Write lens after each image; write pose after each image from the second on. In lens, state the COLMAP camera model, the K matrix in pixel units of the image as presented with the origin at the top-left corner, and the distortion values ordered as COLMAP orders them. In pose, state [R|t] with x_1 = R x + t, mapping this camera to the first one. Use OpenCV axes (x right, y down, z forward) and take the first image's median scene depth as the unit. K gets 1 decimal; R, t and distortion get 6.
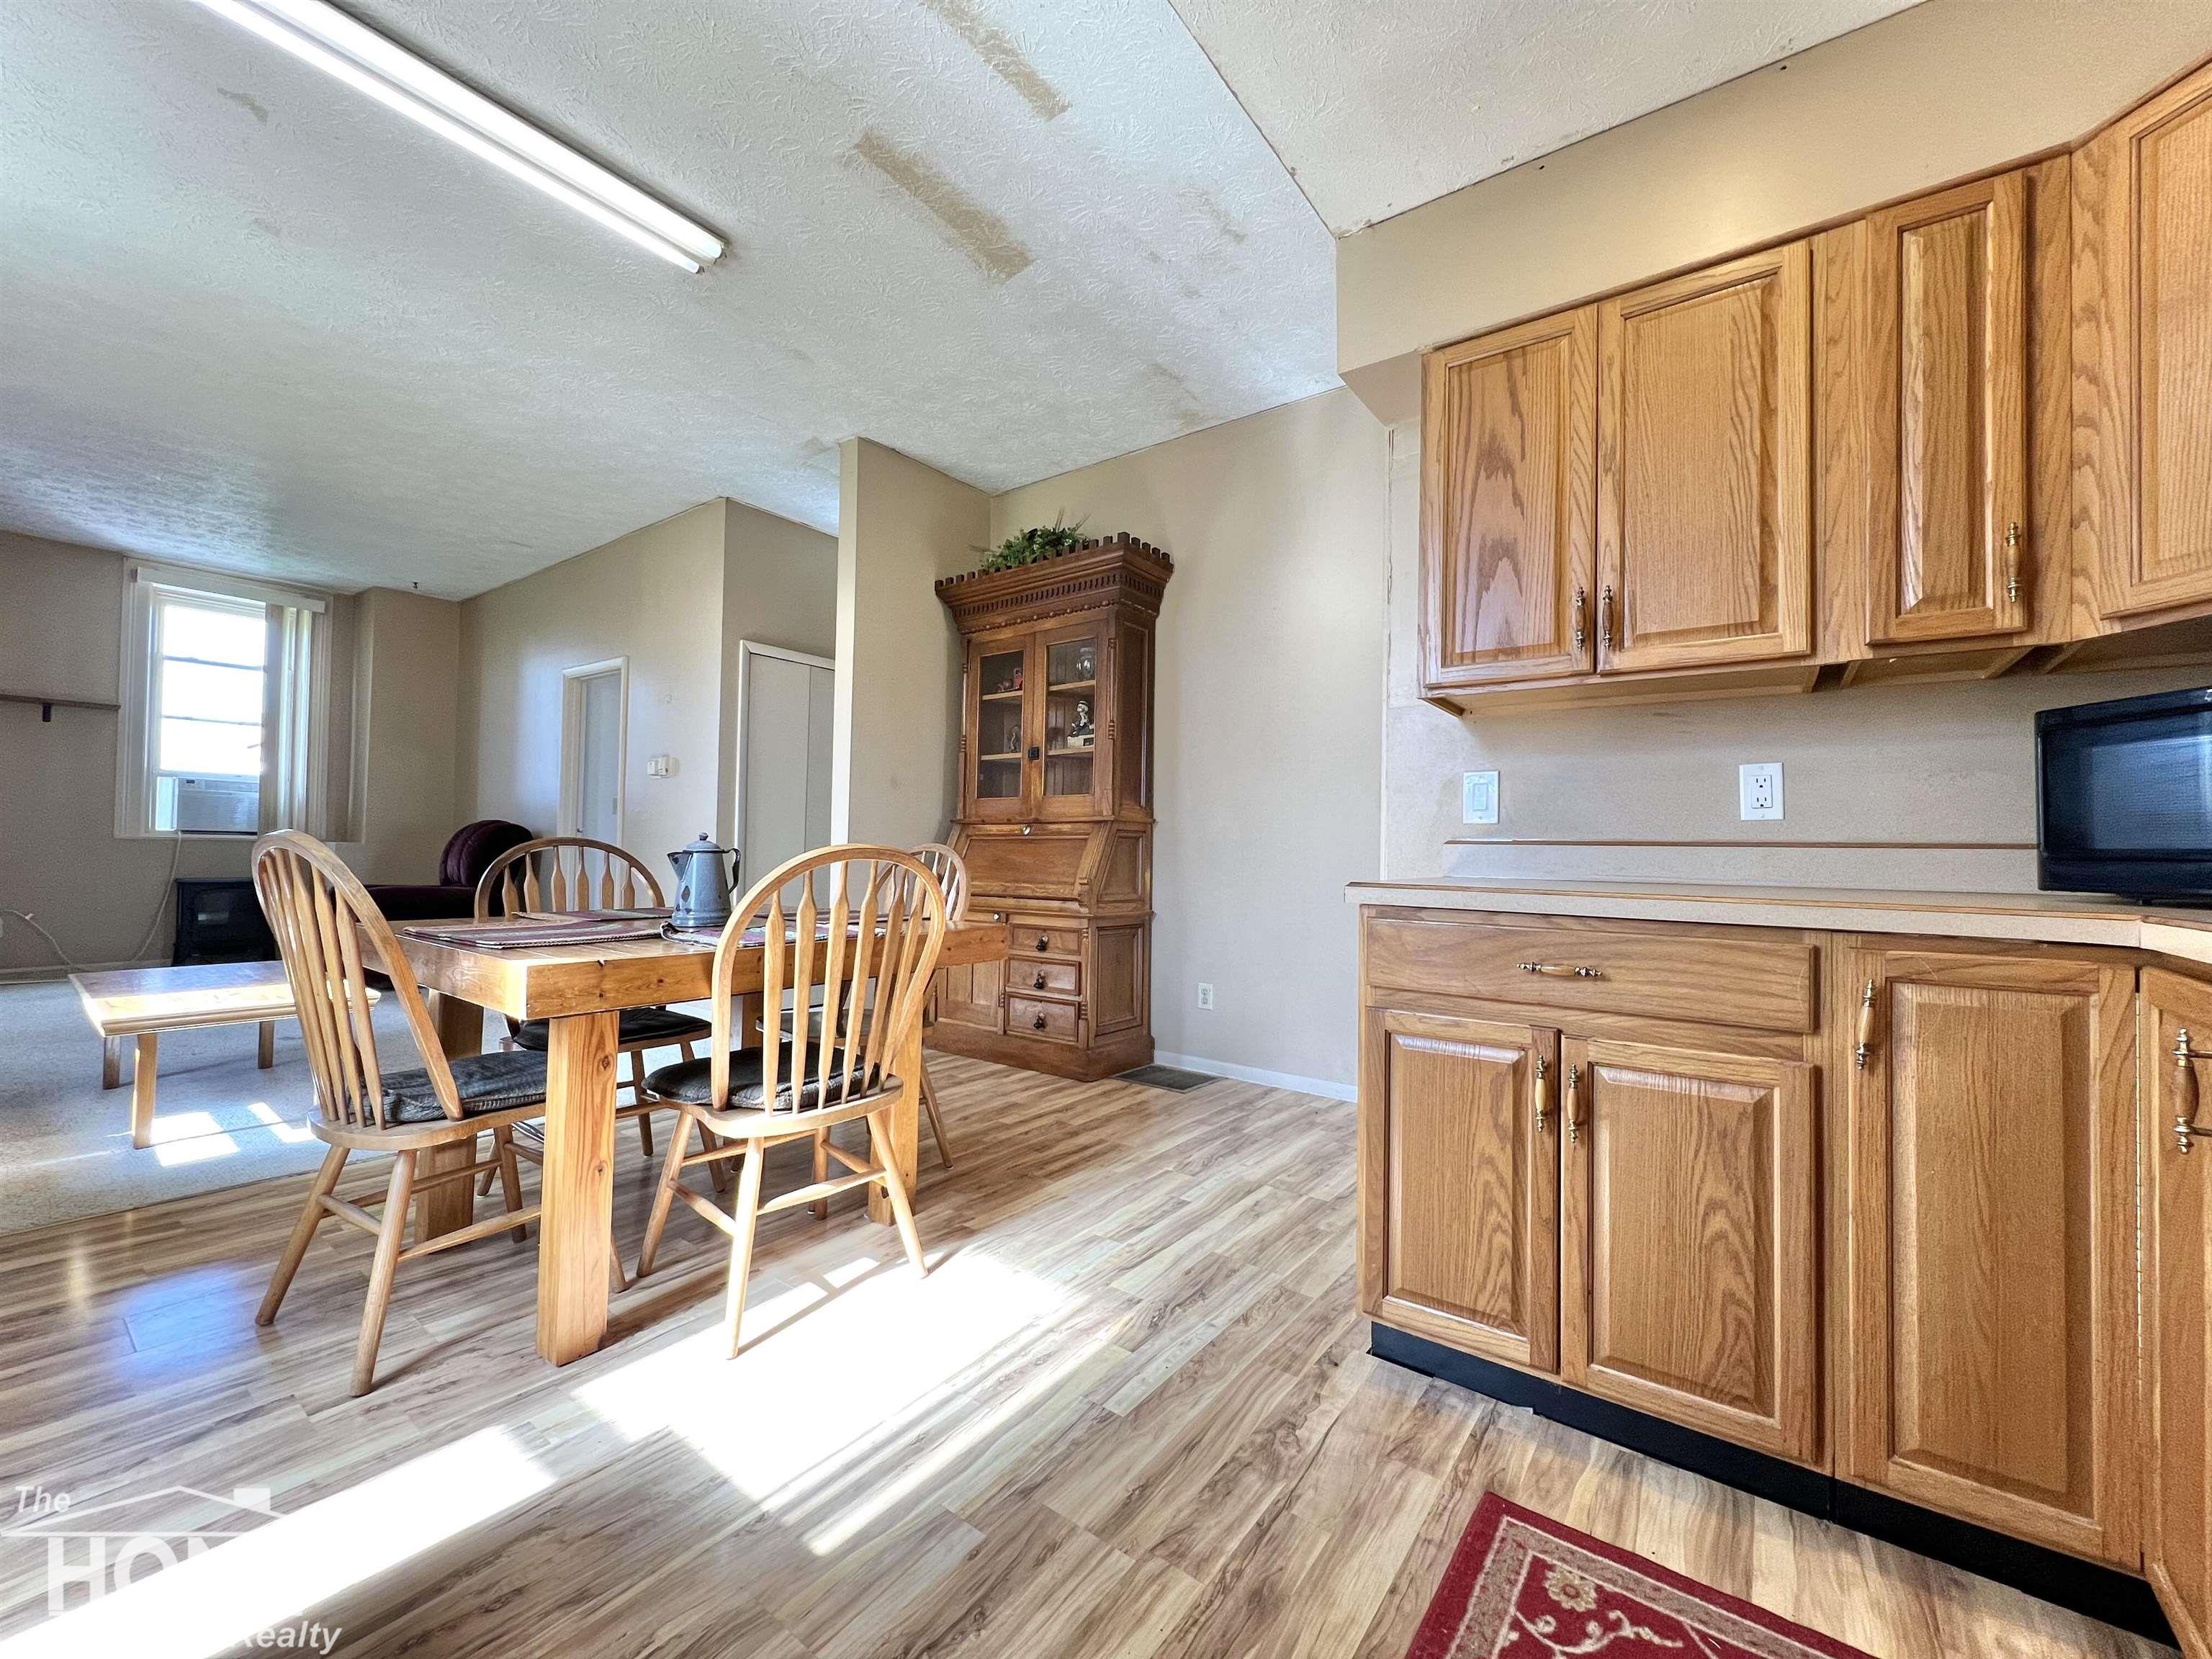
lens RADIAL K [[880.7, 0, 1107.3], [0, 880.7, 834.4], [0, 0, 1]] dist [-0.000752, 0.000449]
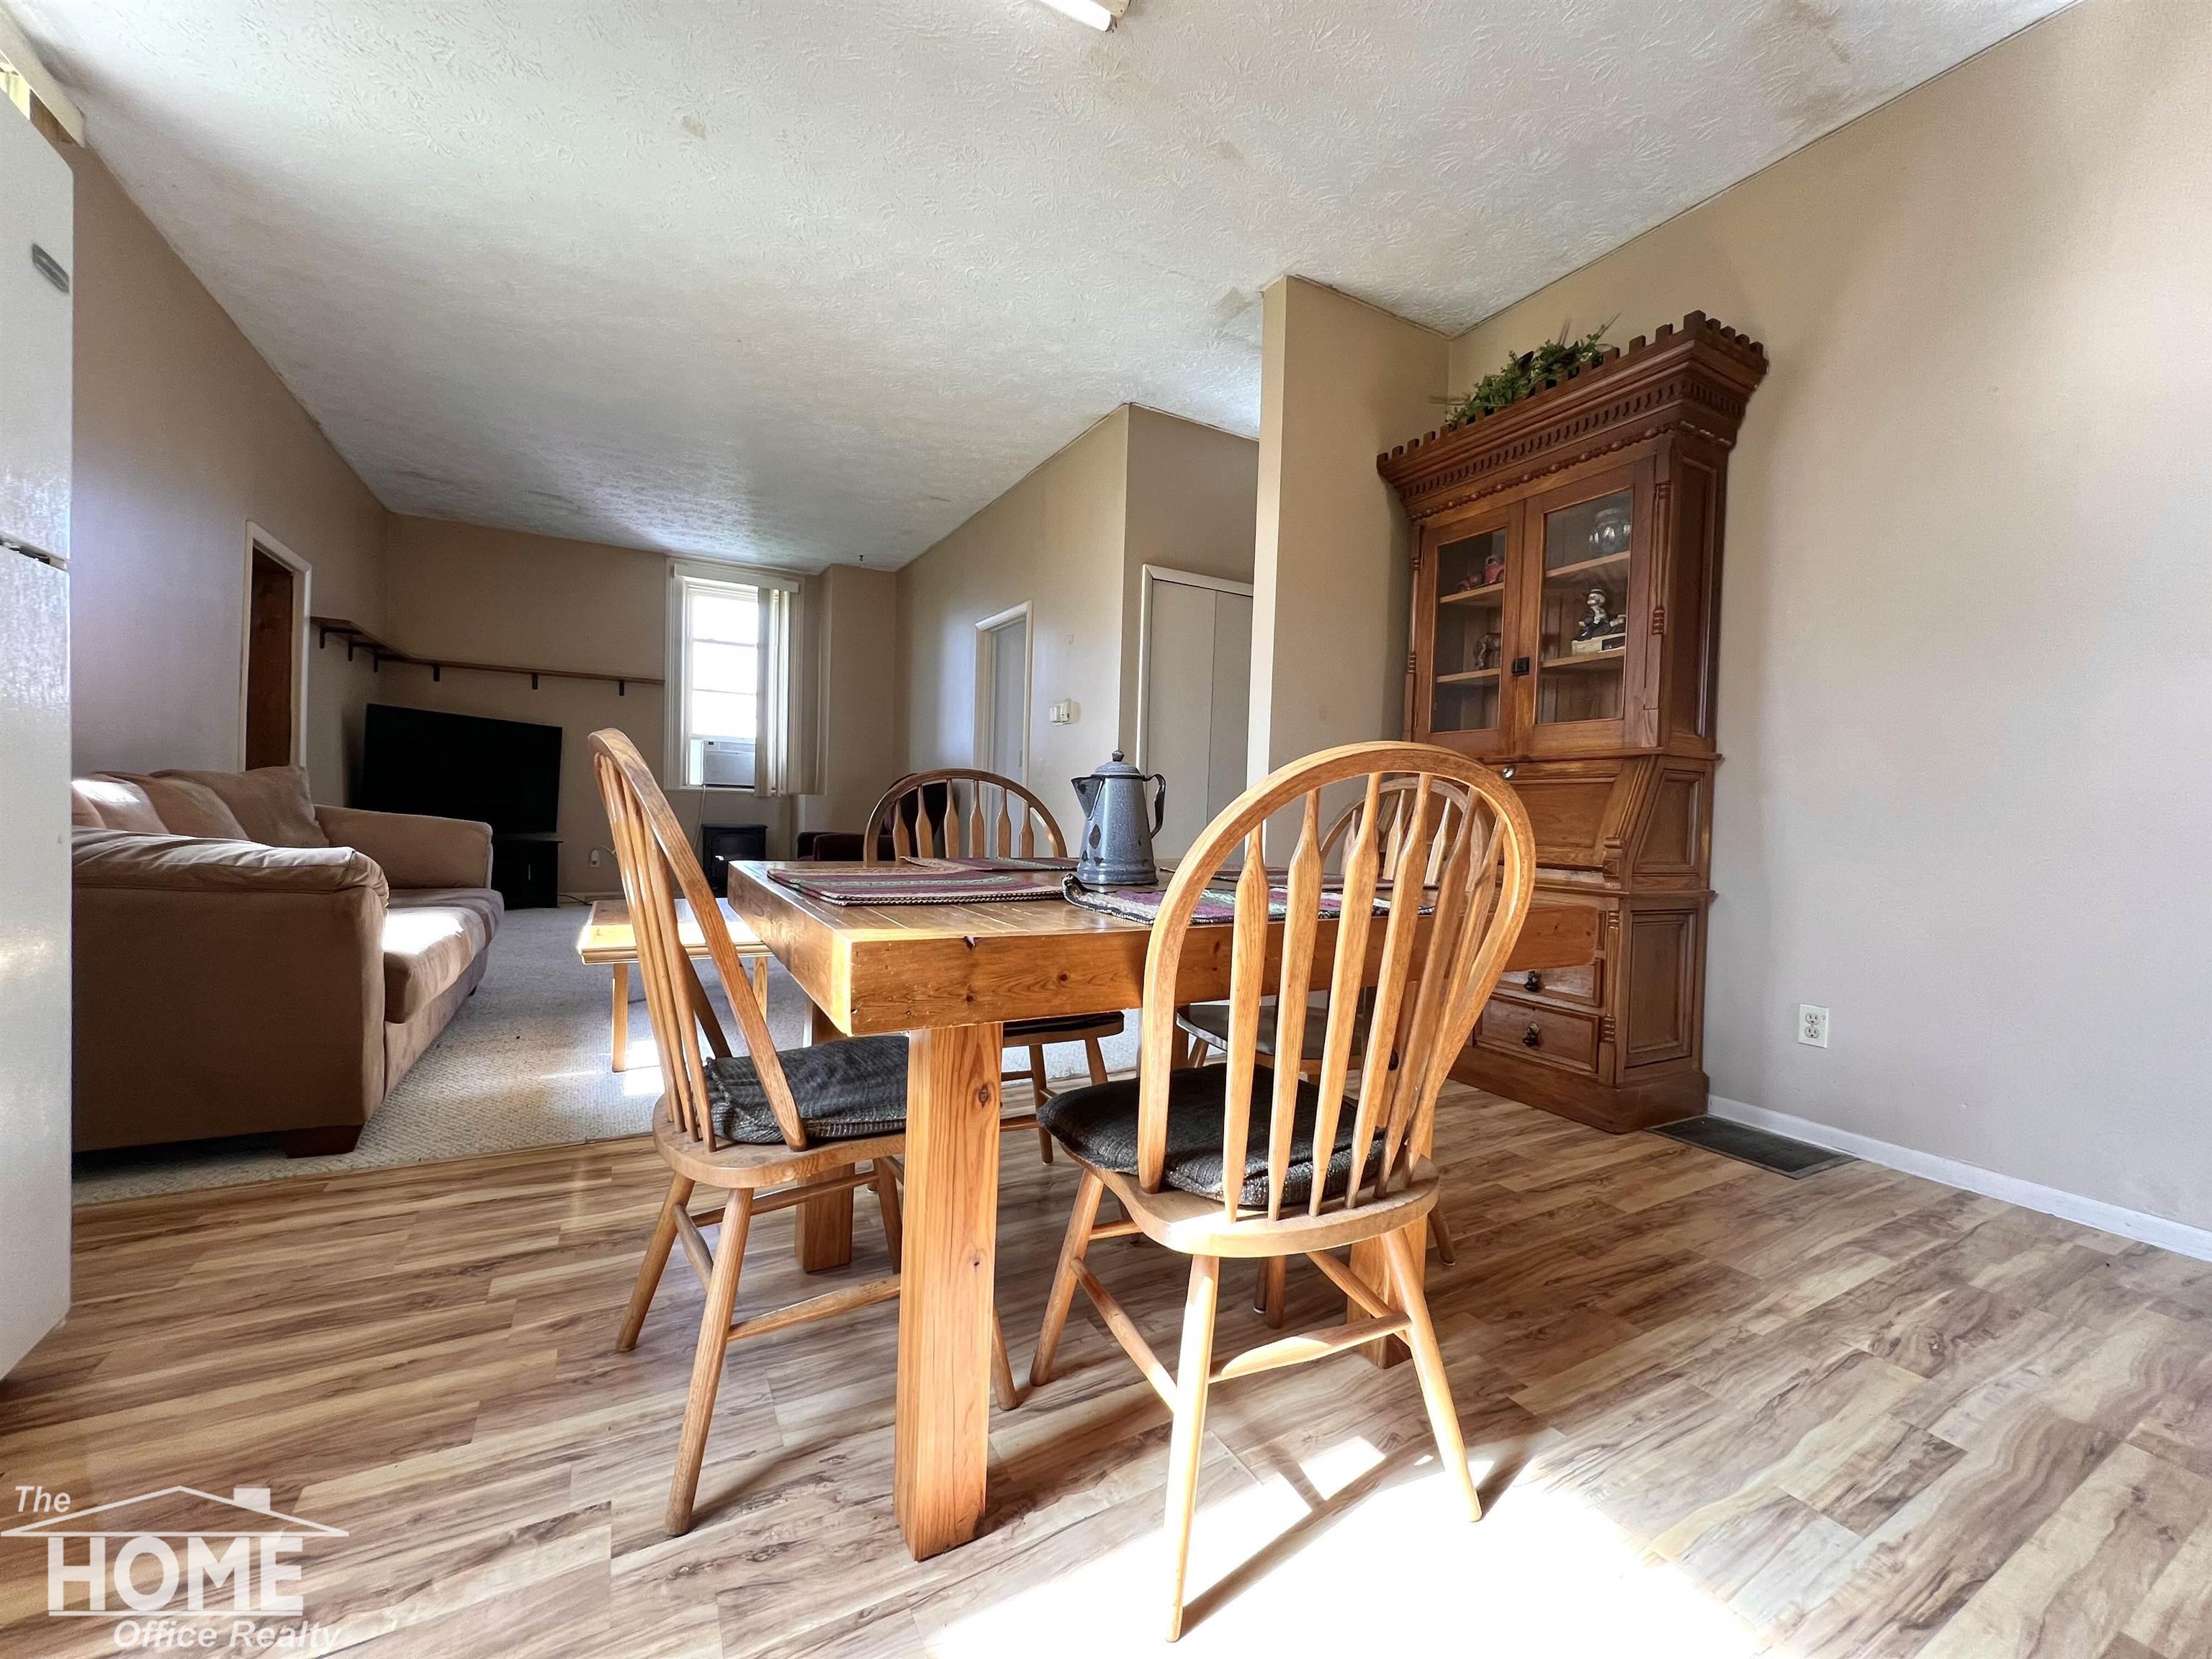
lens RADIAL K [[880.7, 0, 1098.9], [0, 880.7, 825.1], [0, 0, 1]] dist [-0.000752, 0.000449]
pose [[0.910264, 0.017048, -0.413677, -0.112440], [-0.005599, 0.999567, 0.028874, 0.023057], [0.413991, -0.023967, 0.909966, 0.219432]]
